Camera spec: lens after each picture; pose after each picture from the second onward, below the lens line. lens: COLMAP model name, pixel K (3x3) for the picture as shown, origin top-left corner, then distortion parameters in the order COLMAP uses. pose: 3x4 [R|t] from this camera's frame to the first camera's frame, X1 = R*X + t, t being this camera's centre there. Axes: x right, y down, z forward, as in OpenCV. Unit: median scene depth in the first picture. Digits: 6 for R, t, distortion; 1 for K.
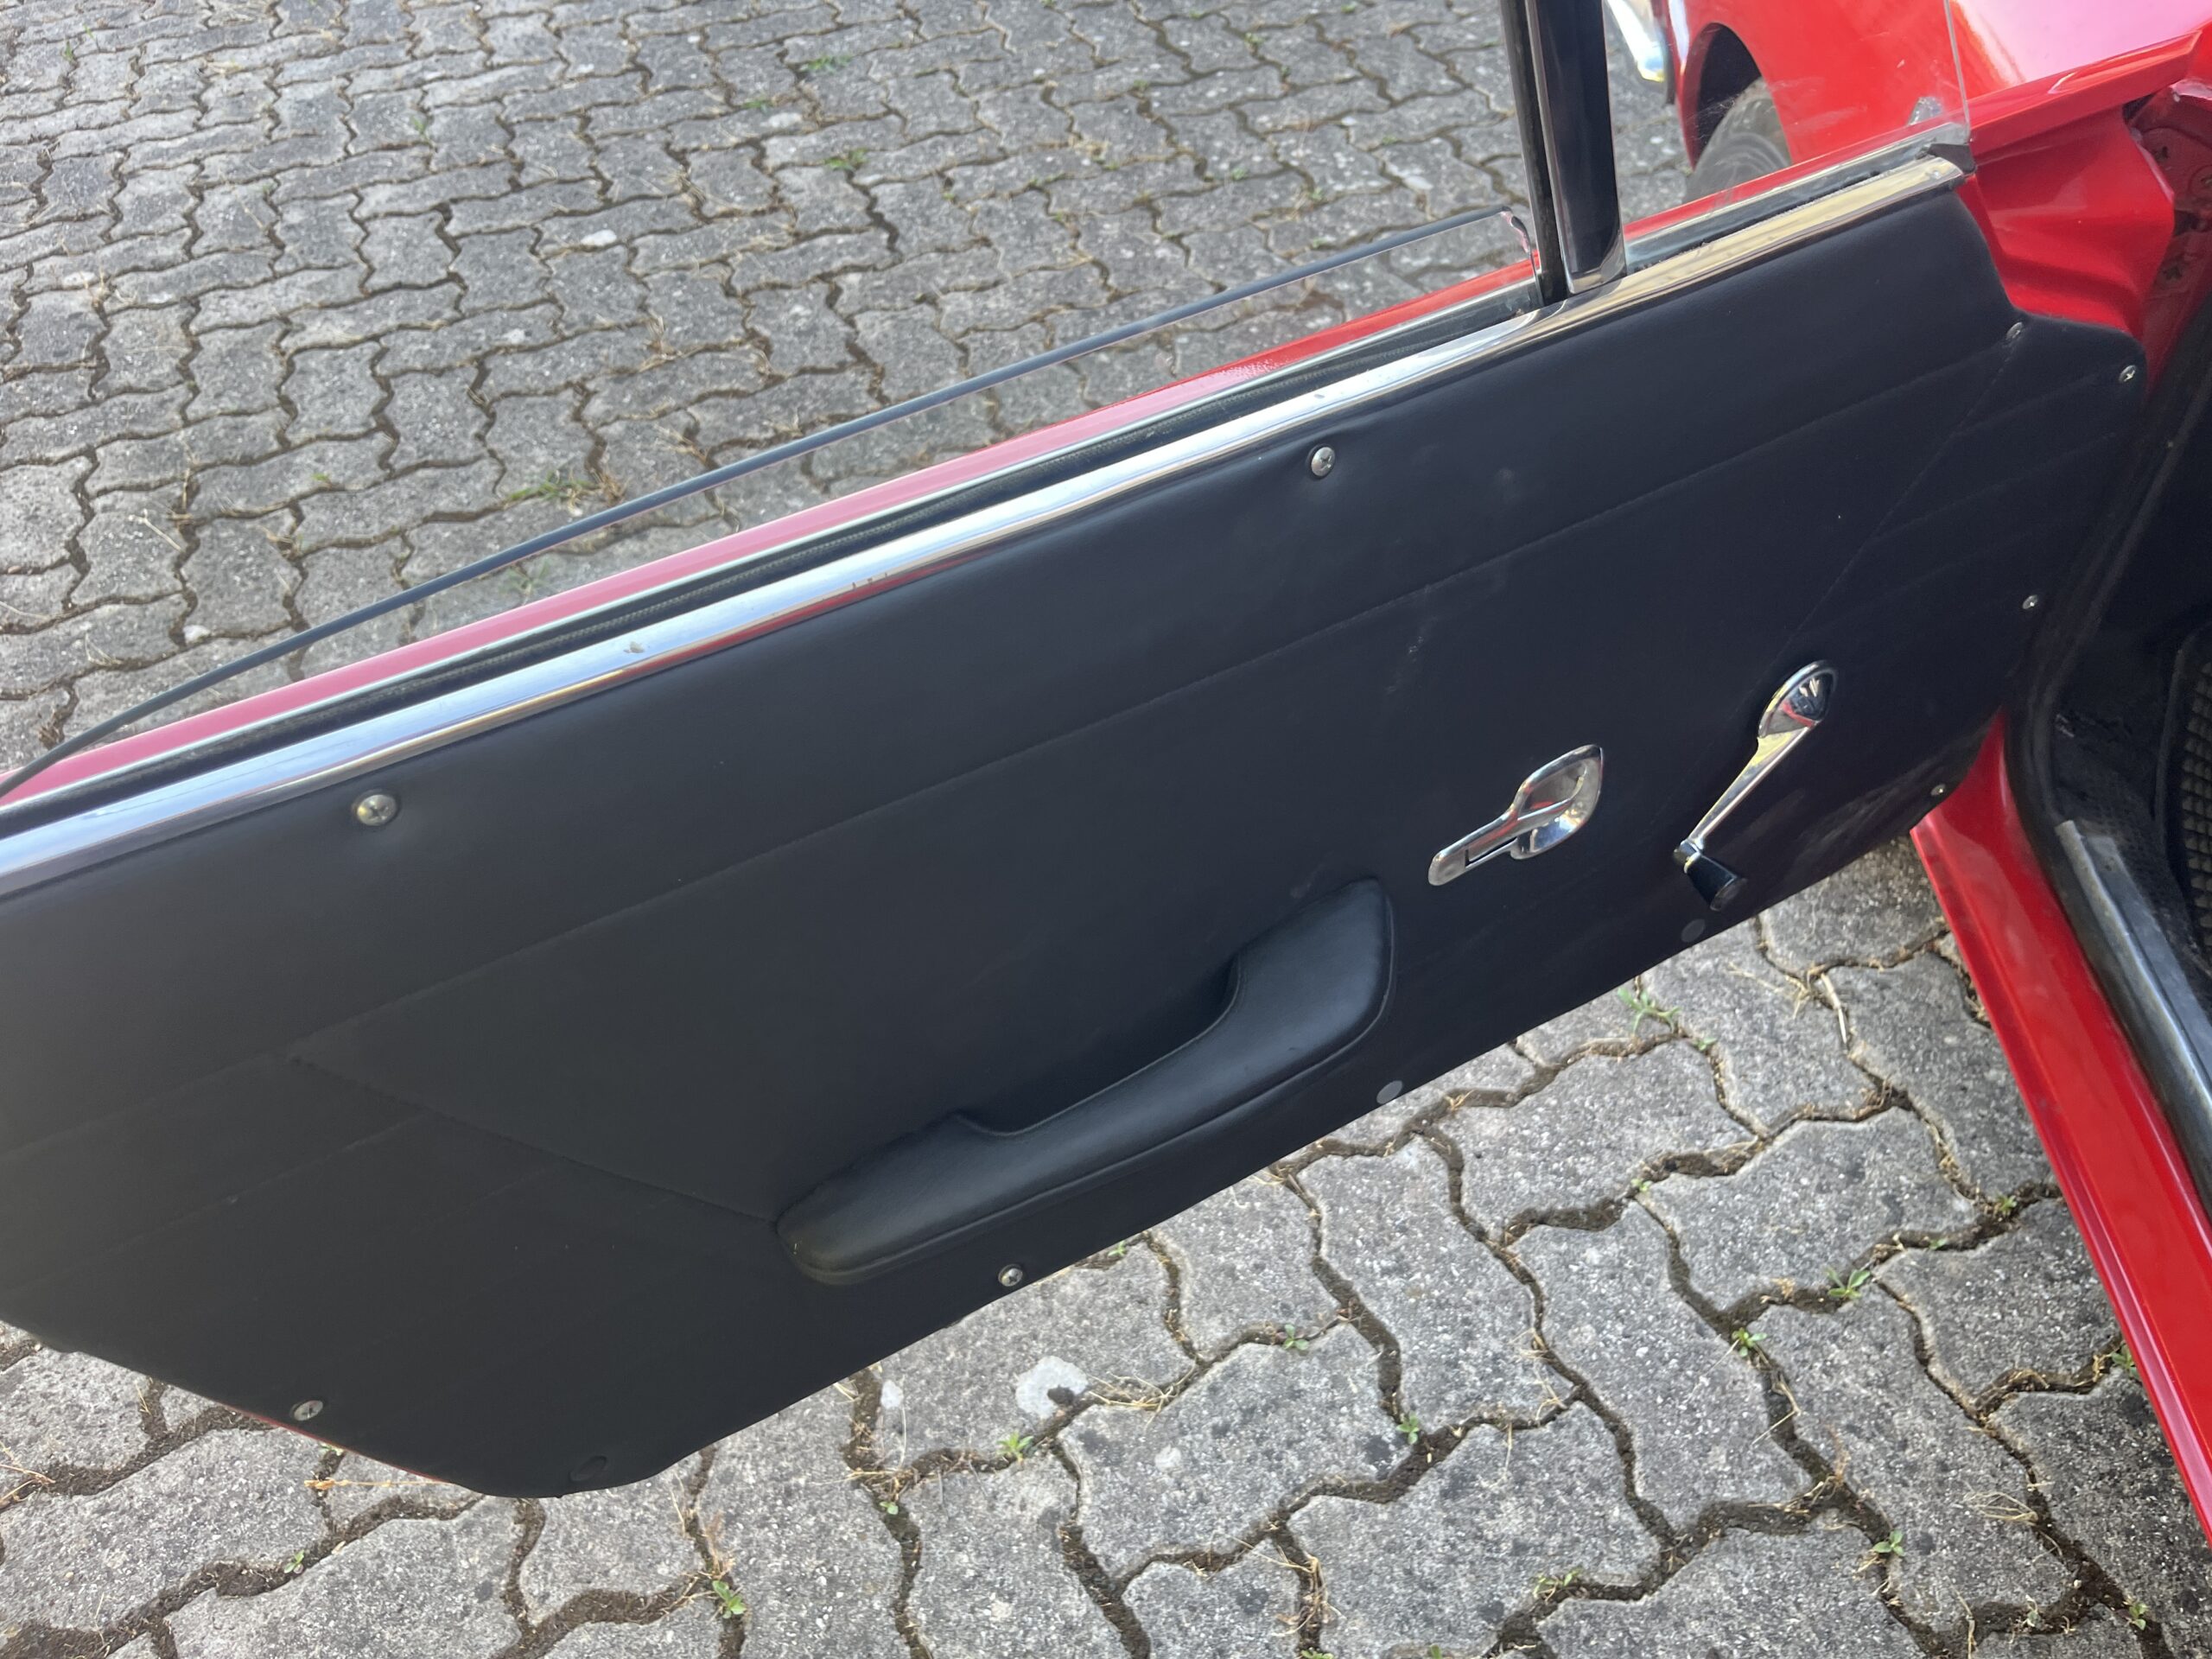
lens RADIAL K [[1681.9, 0, 1114.7], [0, 1681.9, 831.4], [0, 0, 1]] dist [0.060507, -0.090182]
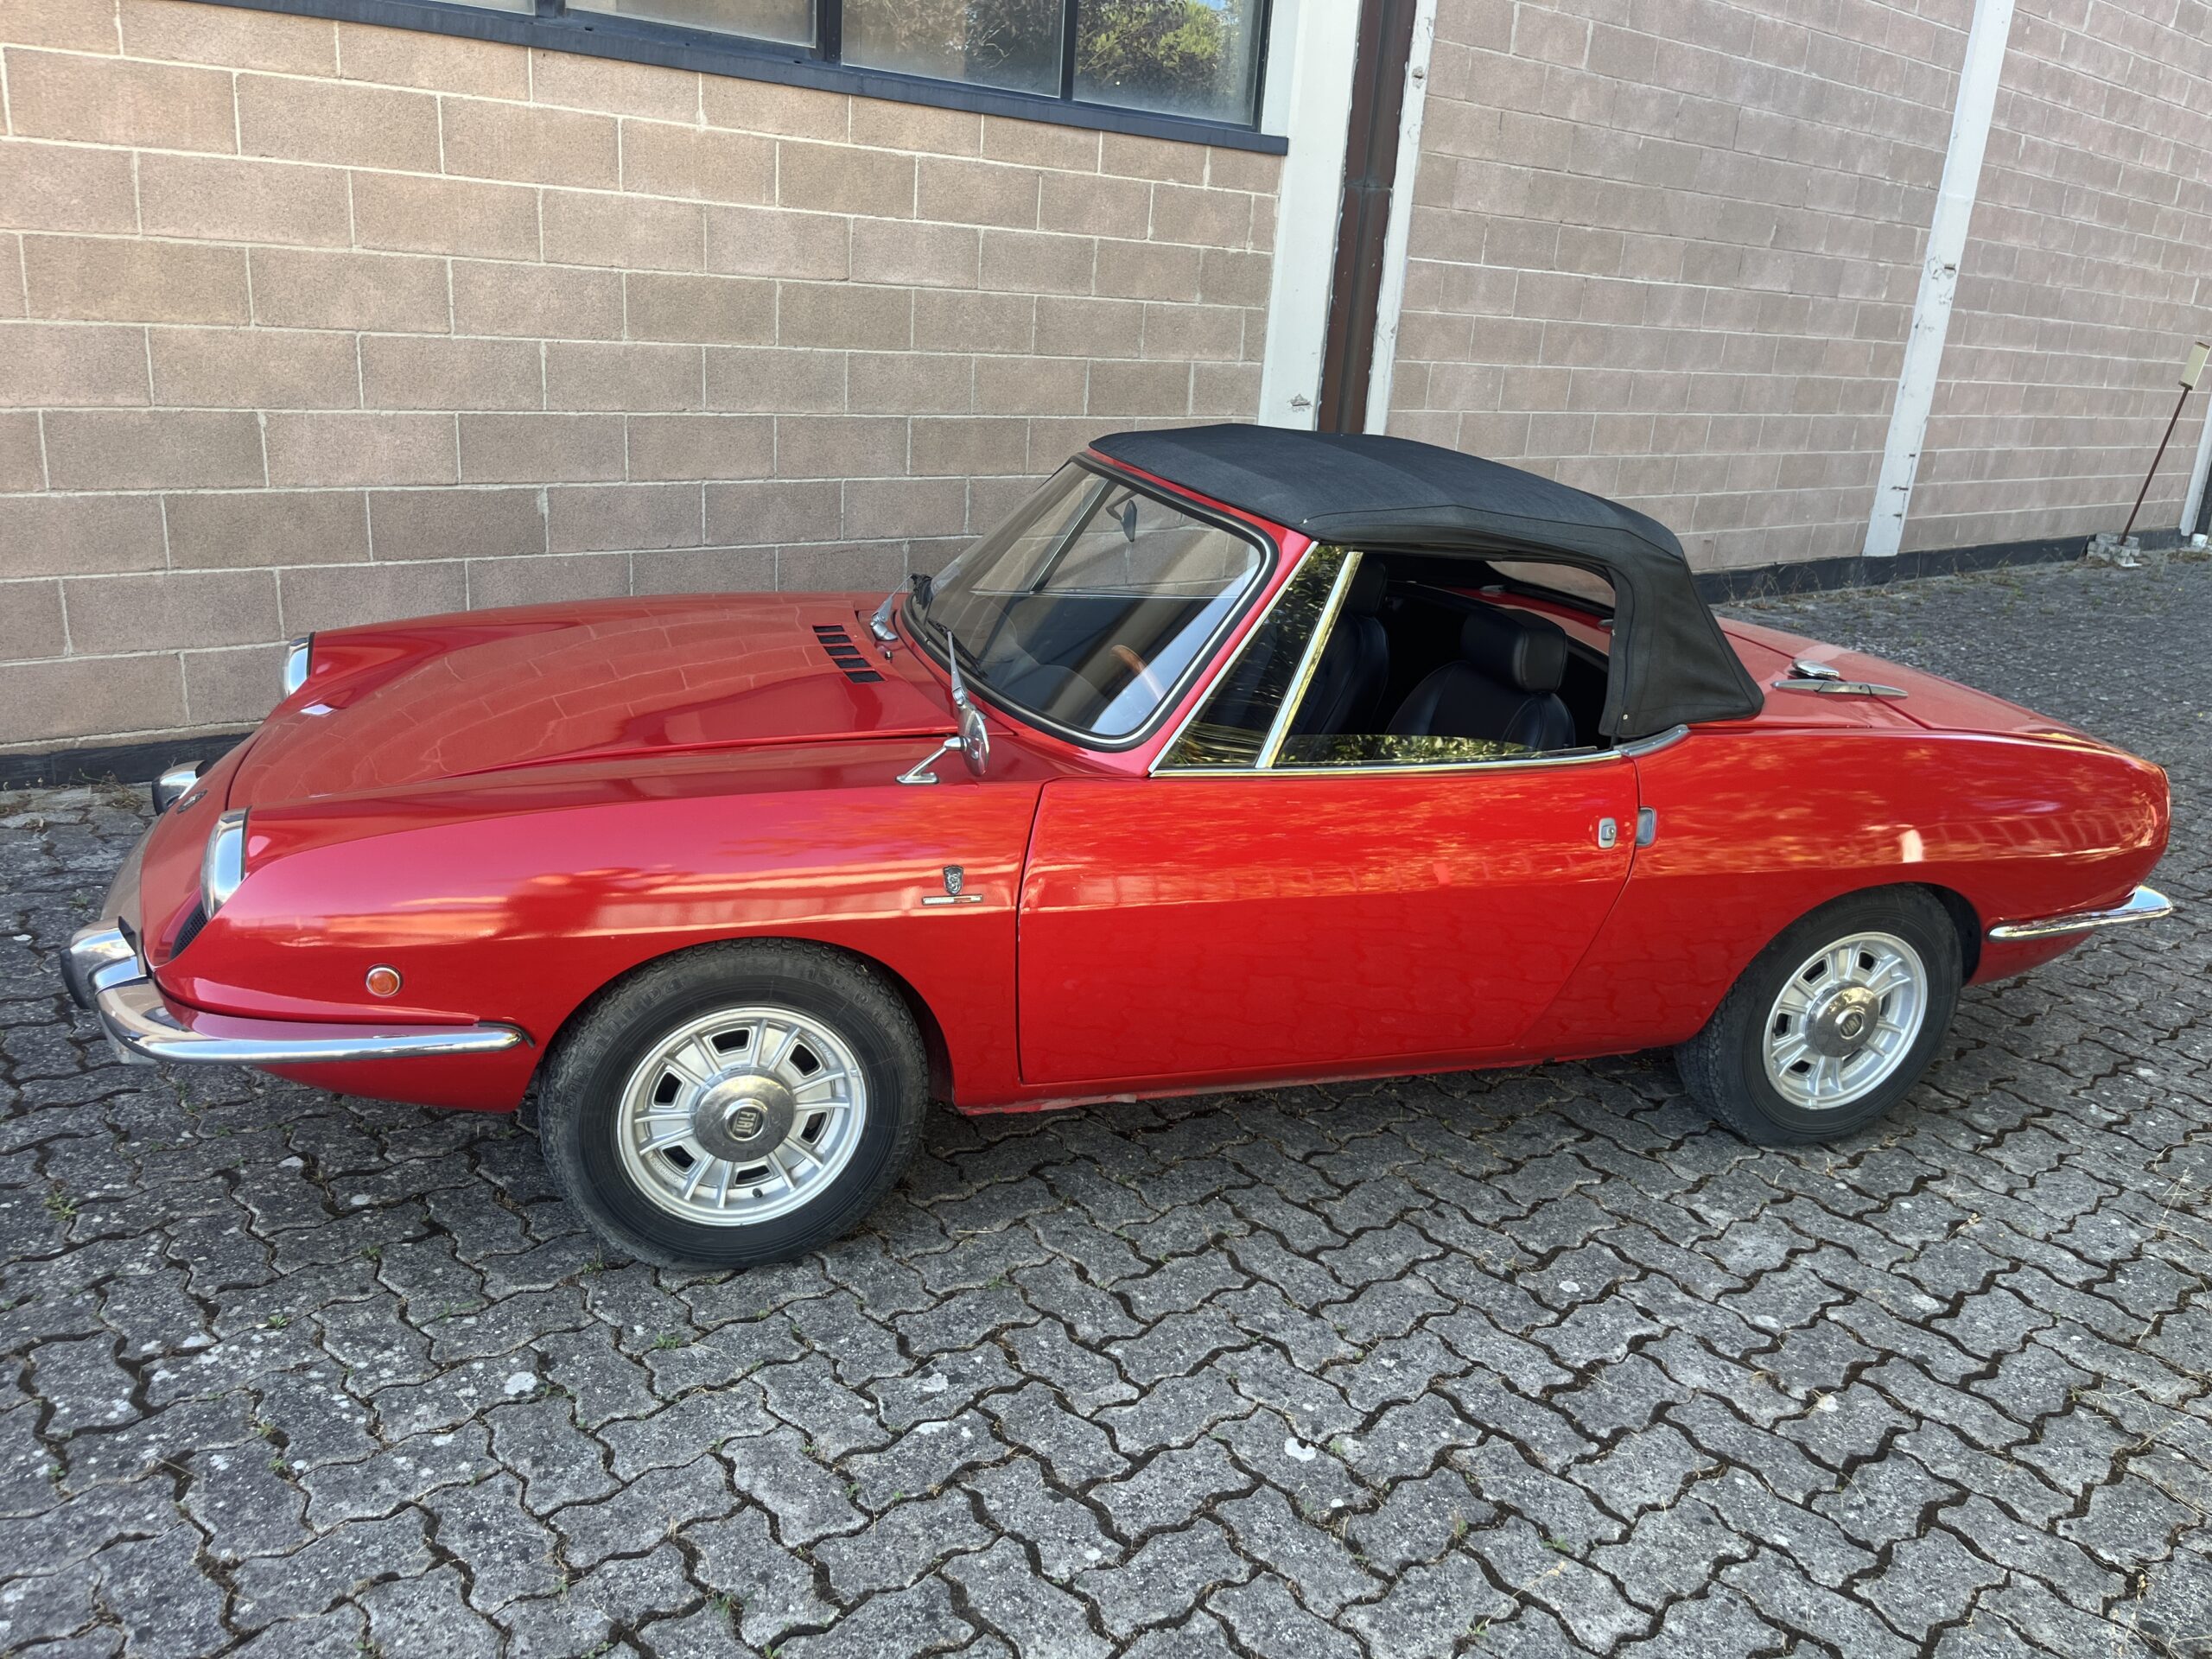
lens RADIAL K [[1681.9, 0, 1080.9], [0, 1681.9, 835.8], [0, 0, 1]] dist [0.060507, -0.090182]
pose [[-0.321087, -0.279870, 0.904752, -0.811903], [0.641631, 0.638381, 0.425181, -0.601118], [-0.696572, 0.717037, -0.025403, 0.361573]]
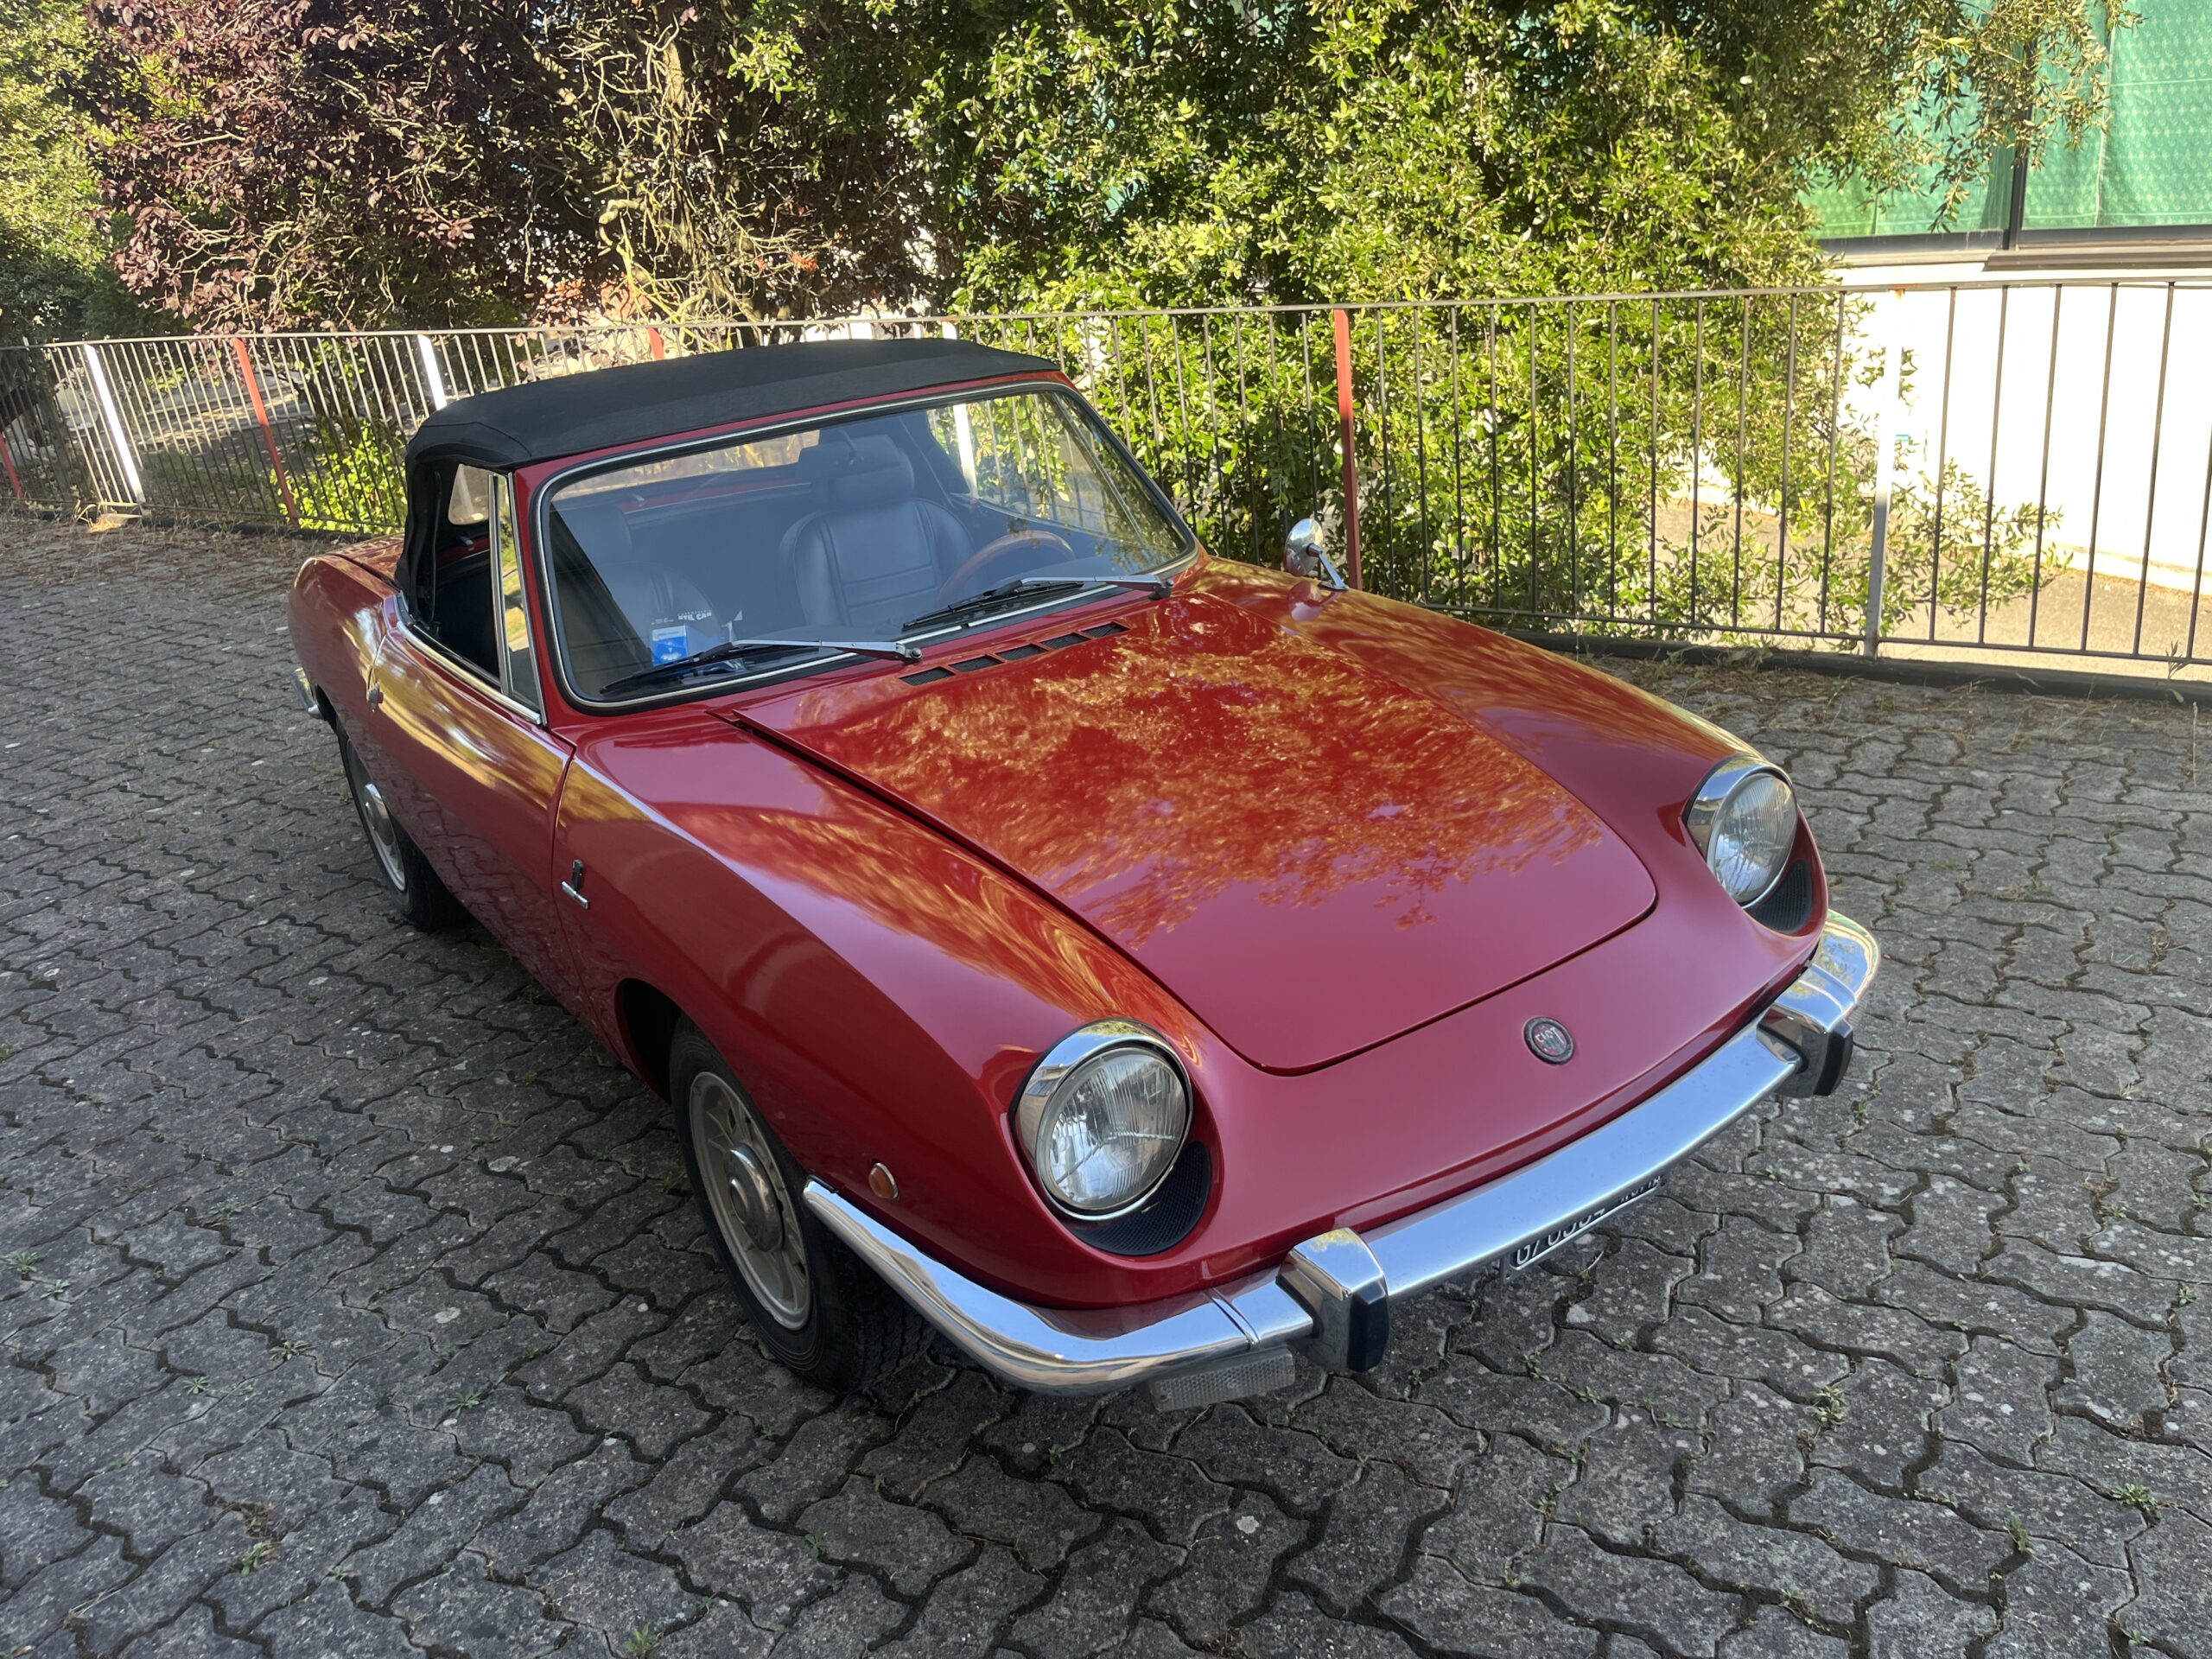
lens RADIAL K [[1681.9, 0, 1104.4], [0, 1681.9, 823.6], [0, 0, 1]] dist [0.060507, -0.090182]
pose [[-0.808525, 0.340044, -0.480268, 1.072886], [-0.315387, 0.438625, 0.841510, -1.197715], [0.496808, 0.831852, -0.247394, 0.772109]]
